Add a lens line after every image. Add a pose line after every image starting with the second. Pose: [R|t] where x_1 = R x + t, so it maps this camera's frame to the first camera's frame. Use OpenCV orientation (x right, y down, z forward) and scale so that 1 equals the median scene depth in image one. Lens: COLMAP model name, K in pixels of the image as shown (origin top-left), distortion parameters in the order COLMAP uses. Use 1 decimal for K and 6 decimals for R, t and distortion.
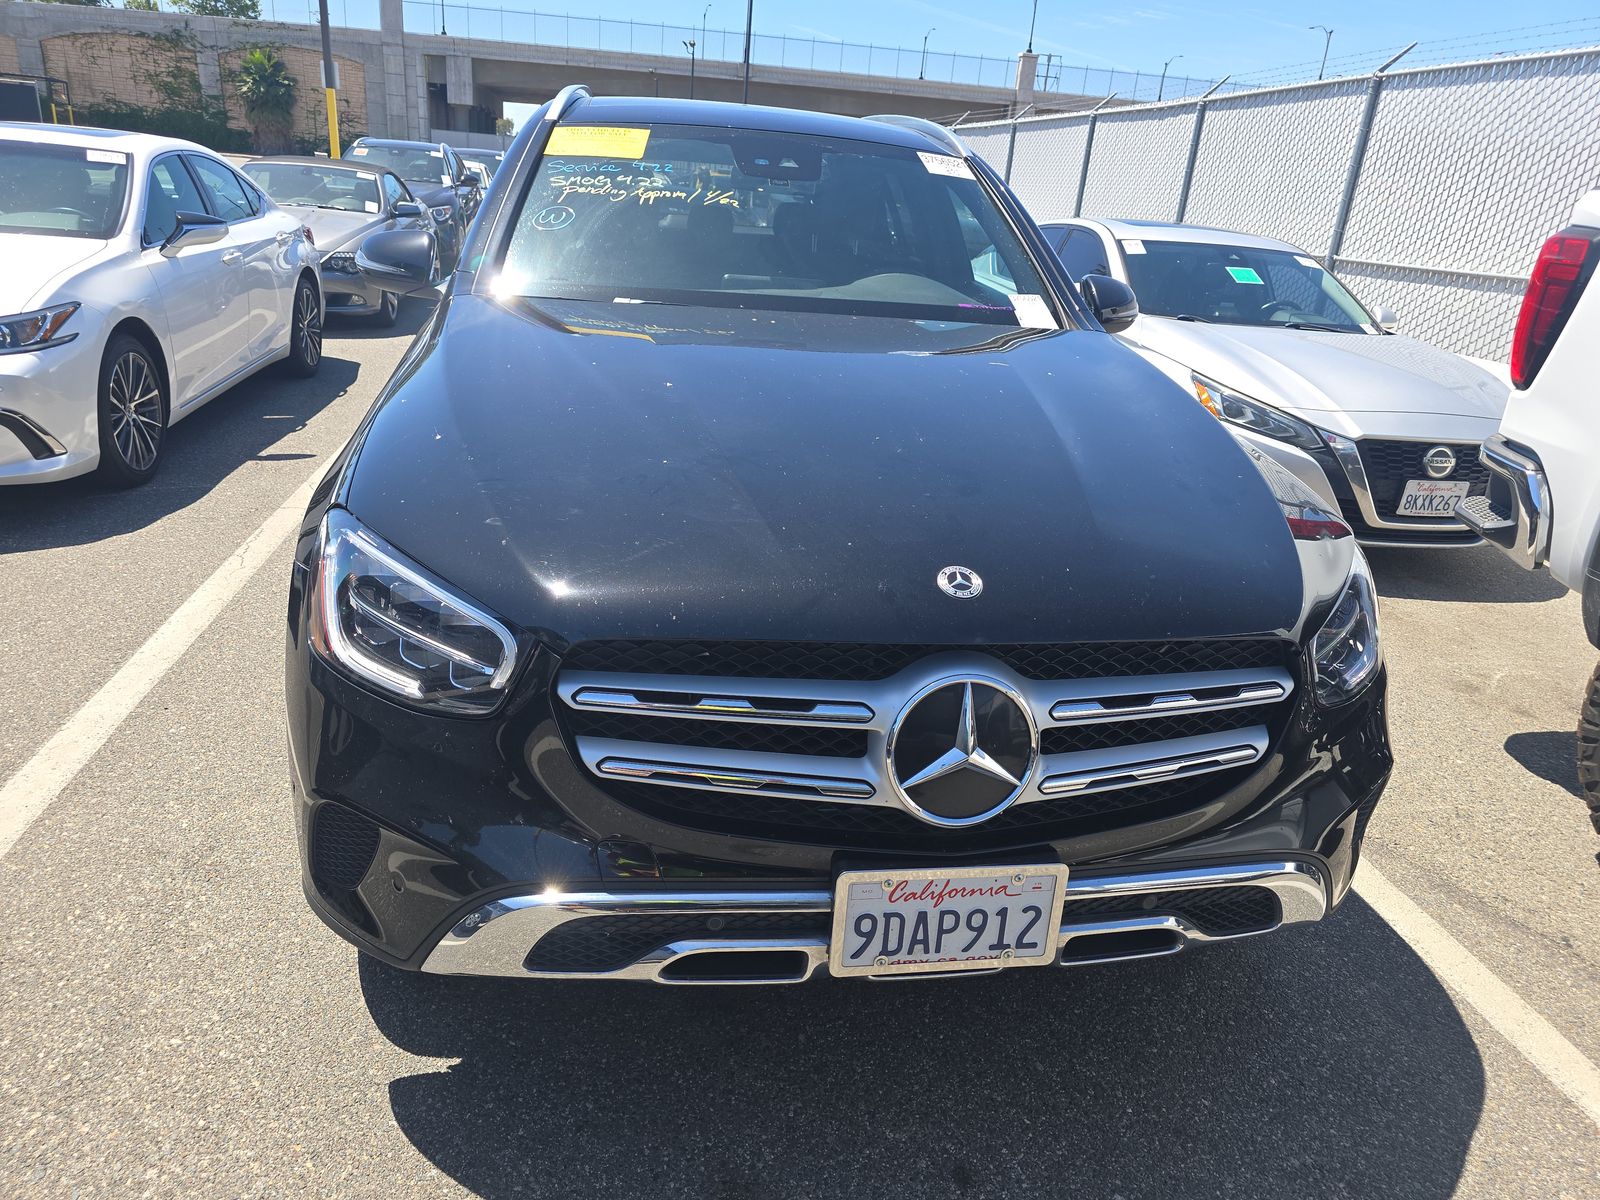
lens RADIAL K [[1094.6, 0, 808.7], [0, 1094.6, 596.5], [0, 0, 1]] dist [0.031251, -0.026996]
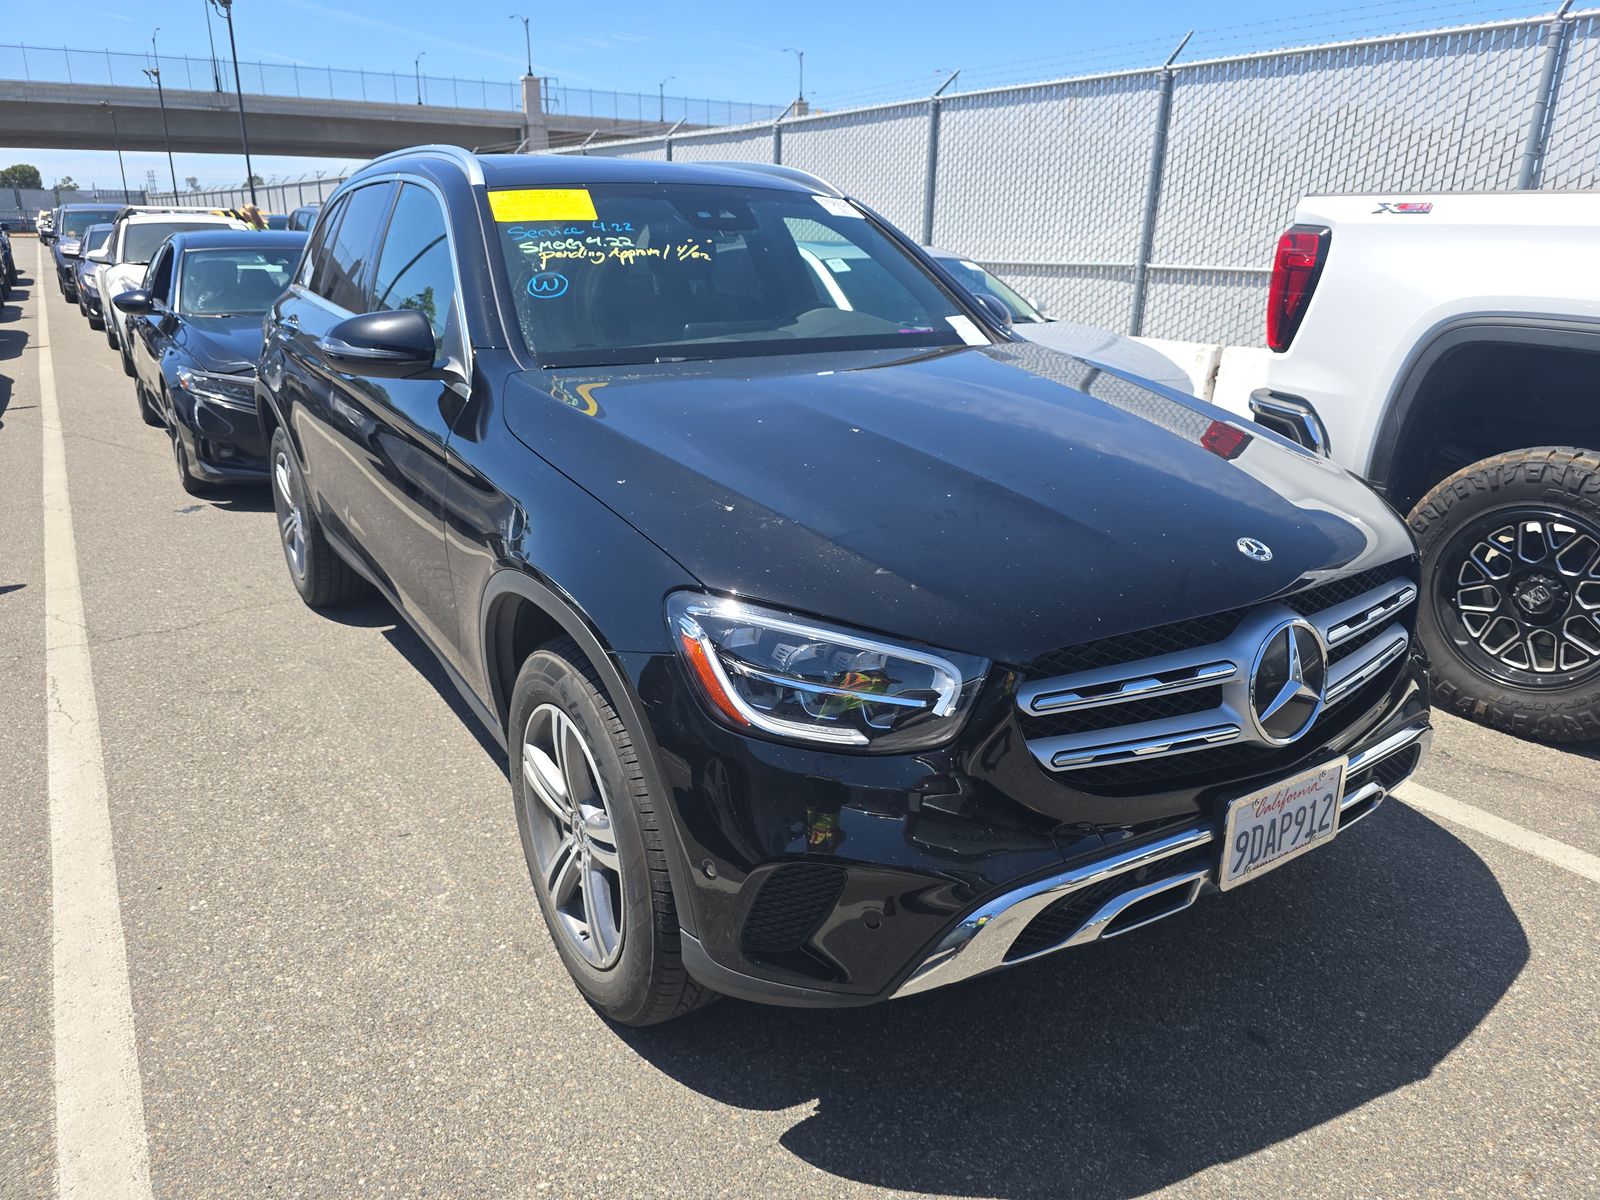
lens RADIAL K [[1094.6, 0, 808.7], [0, 1094.6, 596.5], [0, 0, 1]] dist [0.031251, -0.026996]
pose [[0.915569, -0.185946, 0.356590, -0.134623], [0.191676, 0.981264, 0.019544, -0.014309], [-0.353543, 0.050456, 0.934056, 0.003523]]
